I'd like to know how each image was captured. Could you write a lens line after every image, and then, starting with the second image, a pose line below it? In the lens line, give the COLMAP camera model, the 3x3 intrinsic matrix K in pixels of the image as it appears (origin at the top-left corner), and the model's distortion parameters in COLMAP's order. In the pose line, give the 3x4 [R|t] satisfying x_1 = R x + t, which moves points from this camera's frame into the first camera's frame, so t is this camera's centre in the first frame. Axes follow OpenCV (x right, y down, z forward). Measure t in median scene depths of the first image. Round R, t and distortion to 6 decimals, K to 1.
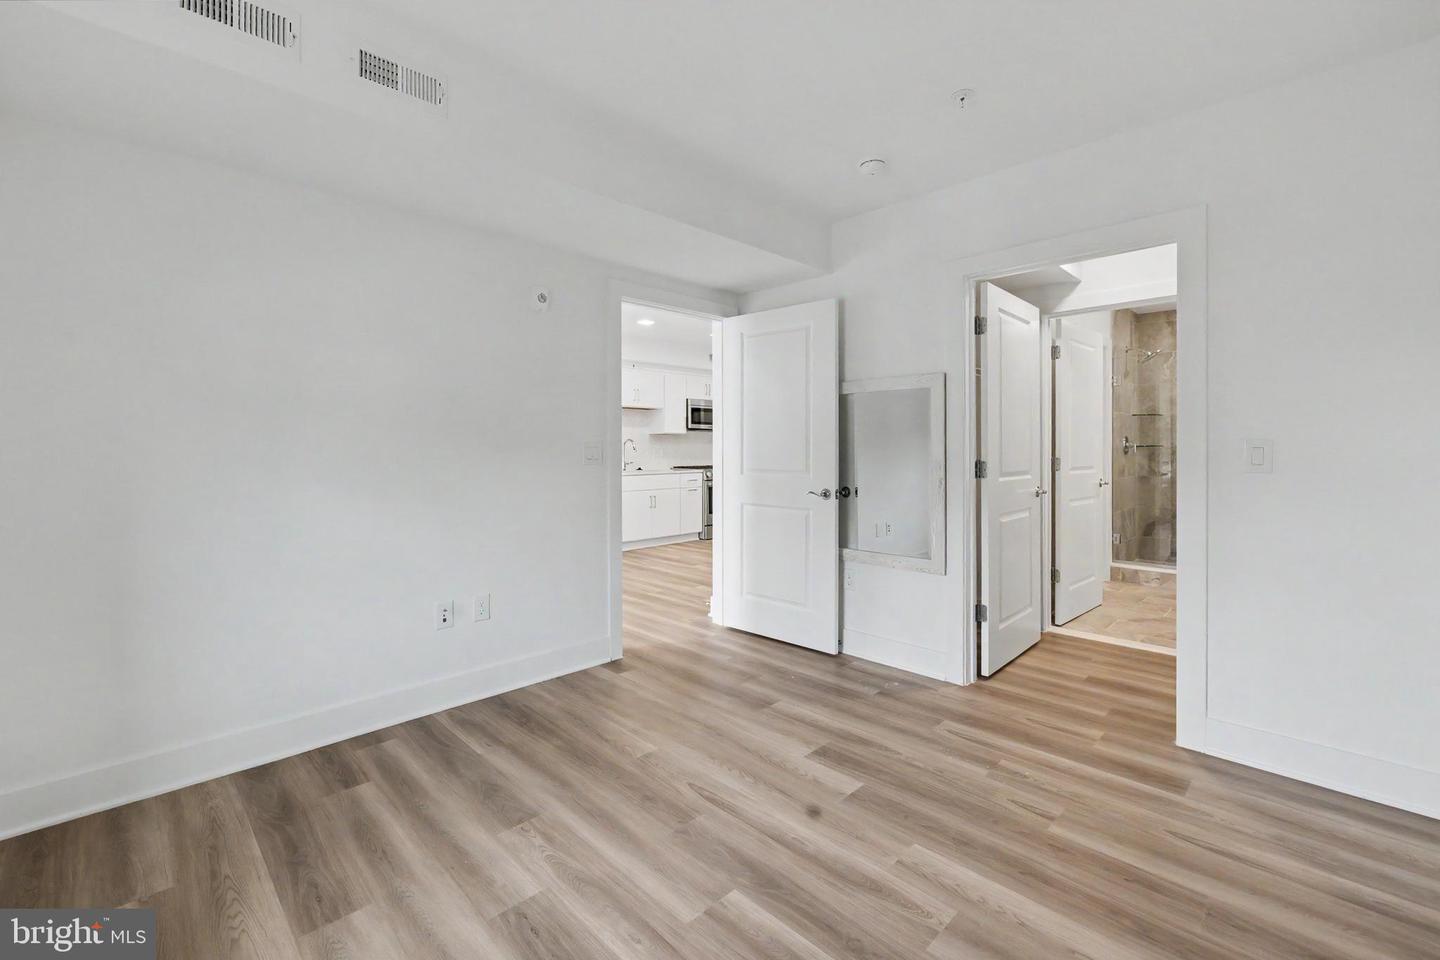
lens RADIAL K [[622.6, 0, 719.9], [0, 622.6, 450.5], [0, 0, 1]] dist [-0.001132, 0.000136]
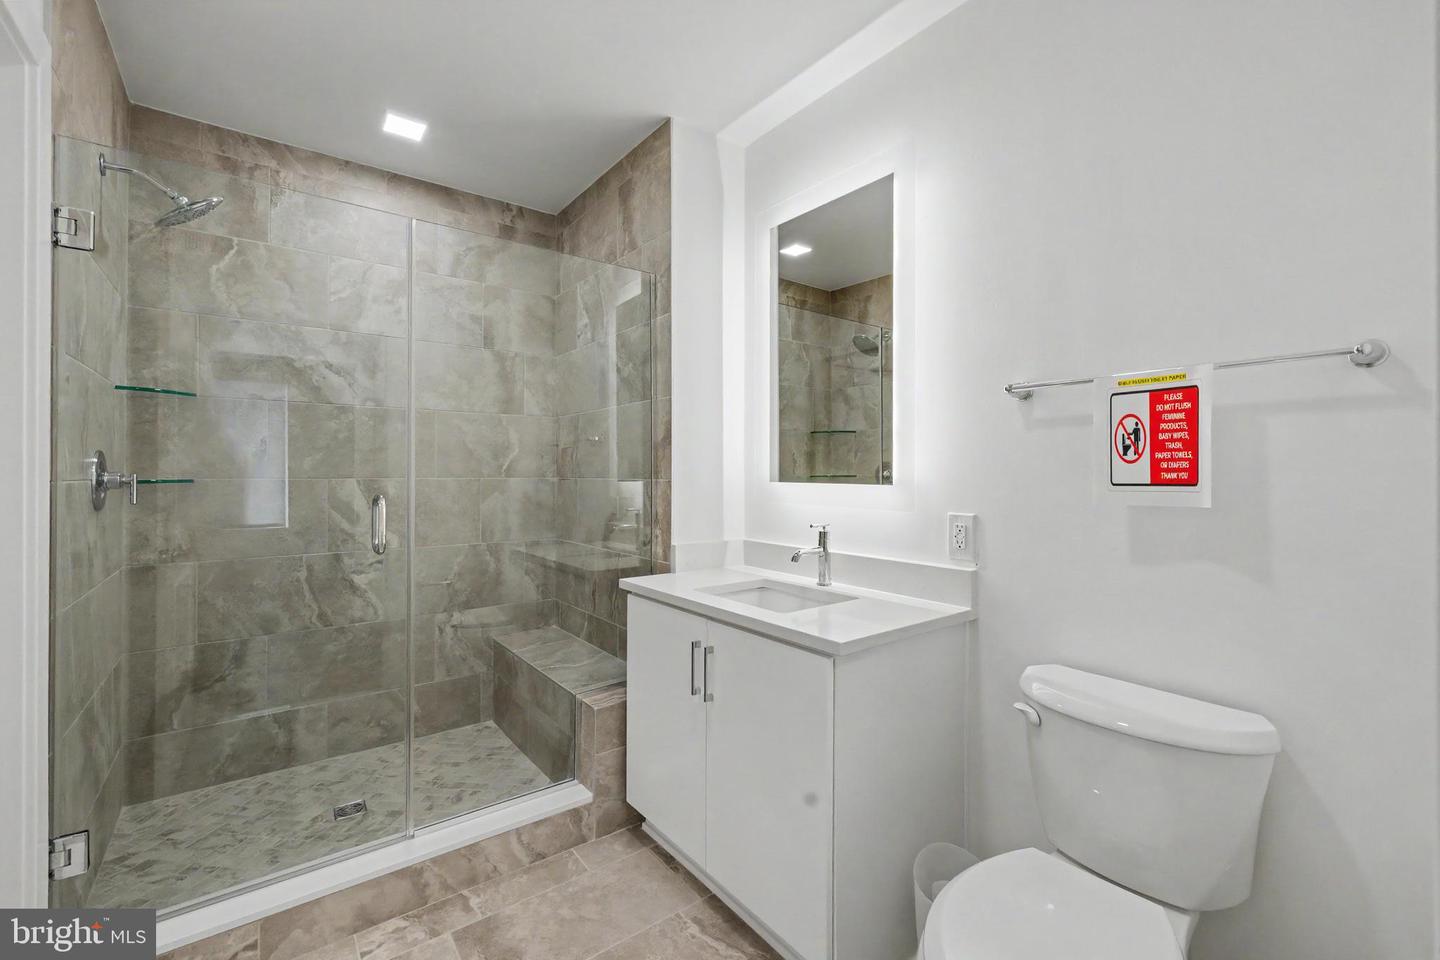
lens RADIAL K [[605.2, 0, 719.7], [0, 605.2, 471.8], [0, 0, 1]] dist [0.000420, 0.000034]
pose [[0.139523, 0.005978, 0.990201, 1.002762], [0.006130, 0.999957, -0.006901, -0.022303], [-0.990200, 0.007033, 0.139480, 1.640594]]
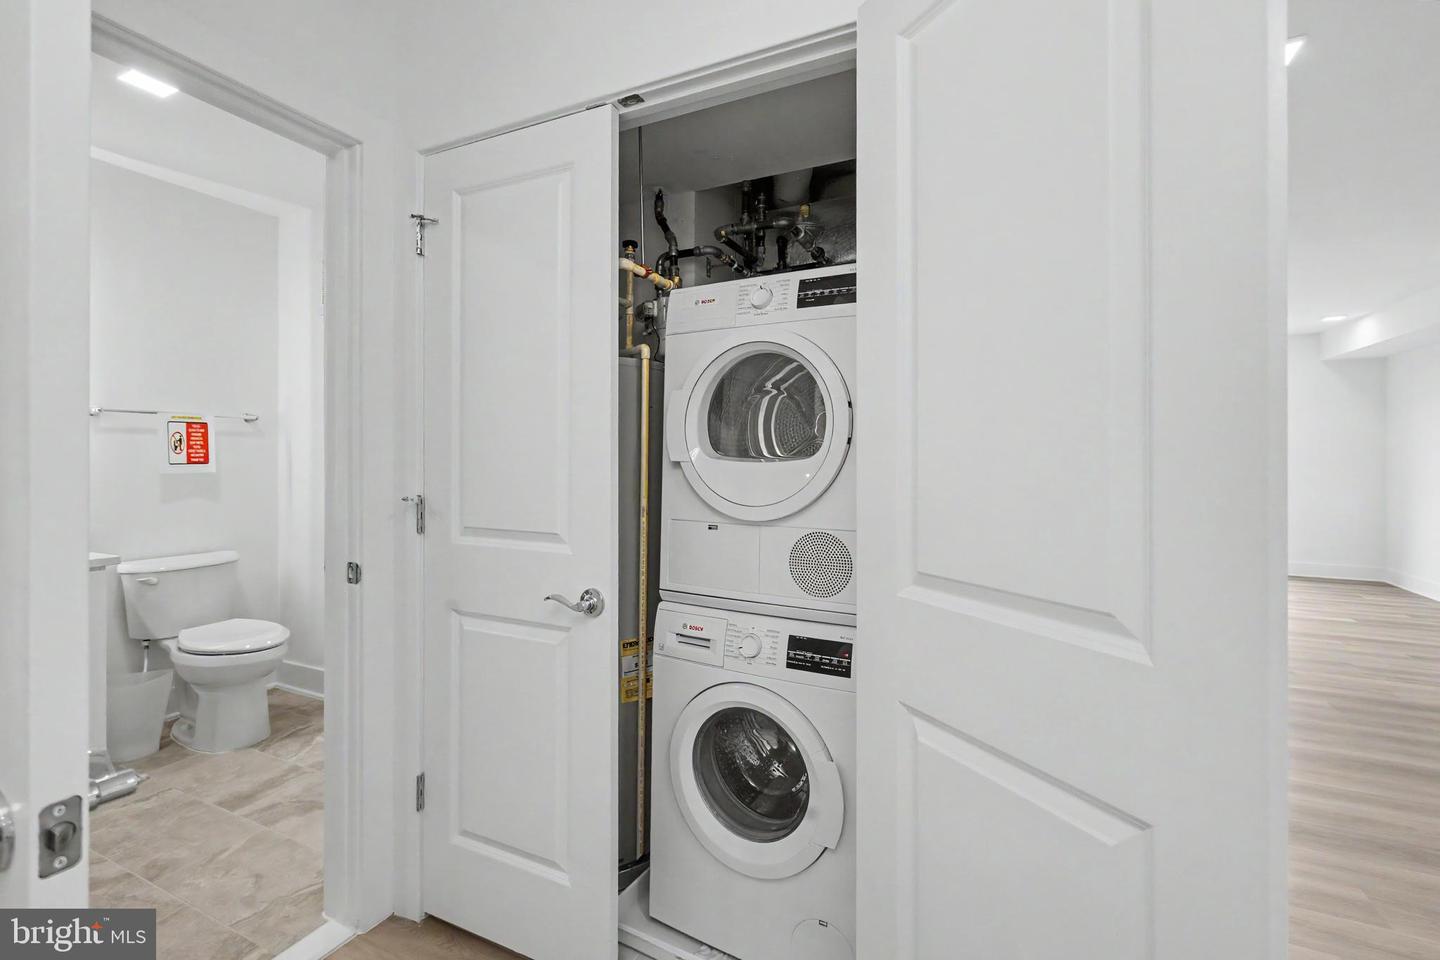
lens RADIAL K [[622.6, 0, 719.9], [0, 622.6, 450.5], [0, 0, 1]] dist [-0.001132, 0.000136]
pose [[-0.943173, -0.001665, -0.332299, 0.990388], [-0.002016, 0.999998, 0.000710, -0.041579], [0.332297, 0.001339, -0.943174, 2.858423]]
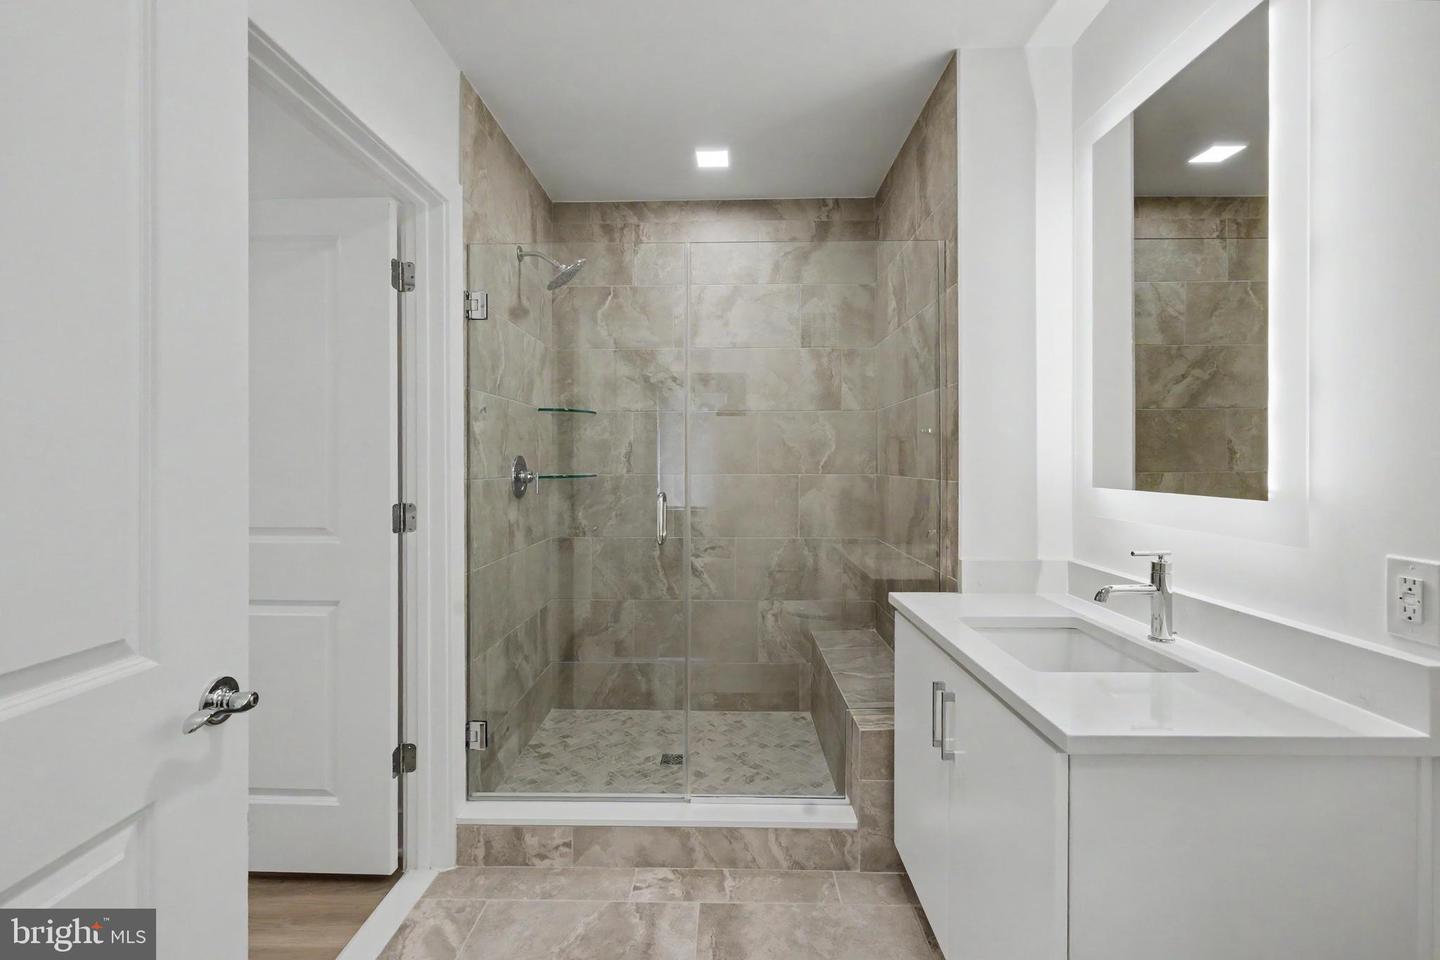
lens RADIAL K [[616.4, 0, 719.5], [0, 616.4, 463.9], [0, 0, 1]] dist [0.000575, 0.000568]
pose [[0.724980, -0.001300, 0.688768, 1.140927], [0.004647, 0.999985, -0.003003, -0.038988], [-0.688754, 0.005378, 0.724975, 1.480096]]
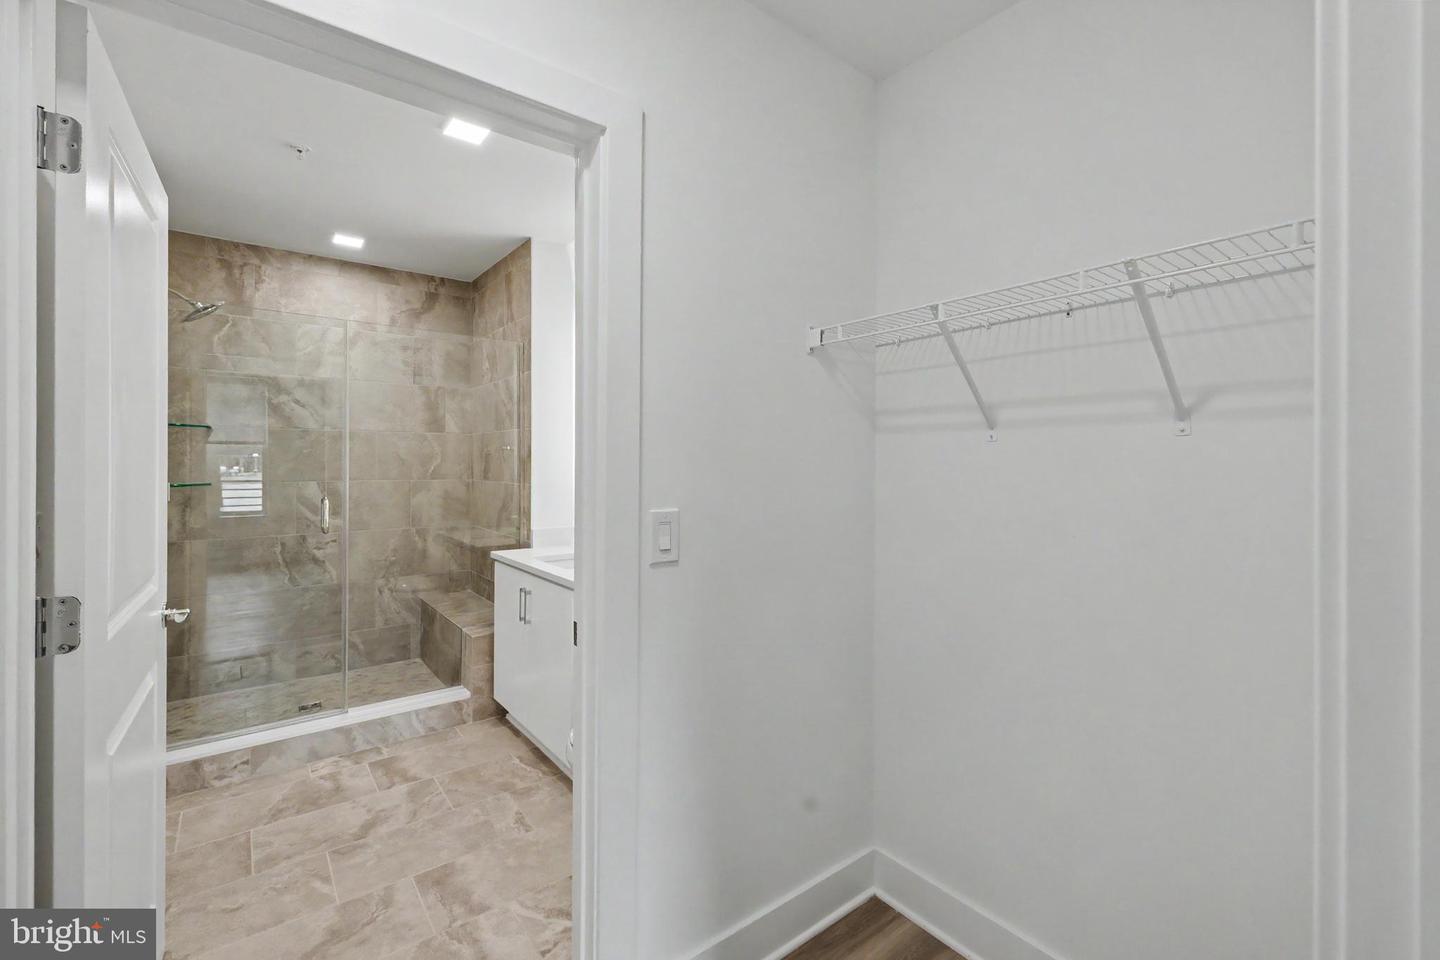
lens RADIAL K [[616.4, 0, 719.5], [0, 616.4, 463.9], [0, 0, 1]] dist [0.000575, 0.000568]
pose [[0.128220, -0.001133, 0.991745, 0.592011], [0.001818, 0.999998, 0.000907, -0.063923], [-0.991744, 0.001687, 0.128222, 1.246781]]
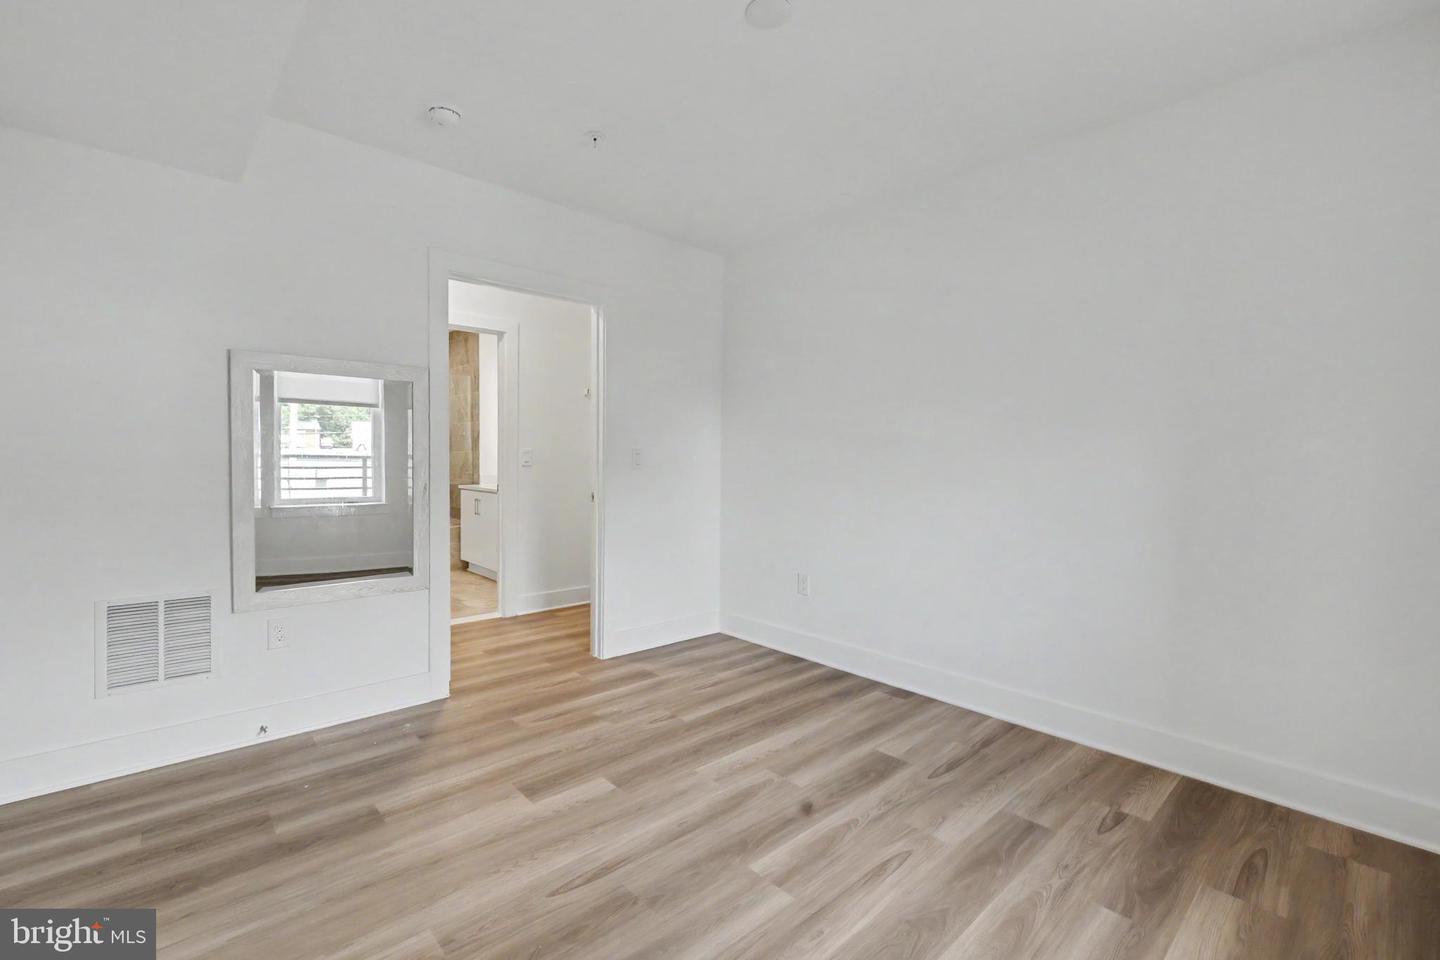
lens RADIAL K [[618.8, 0, 720.0], [0, 618.8, 480.0], [0, 0, 1]] dist [-0.000062, 0.000106]
pose [[0.041657, -0.034775, 0.998527, -0.702206], [-0.006071, 0.999367, 0.035057, 0.006270], [-0.999114, -0.007522, 0.041419, 0.701671]]
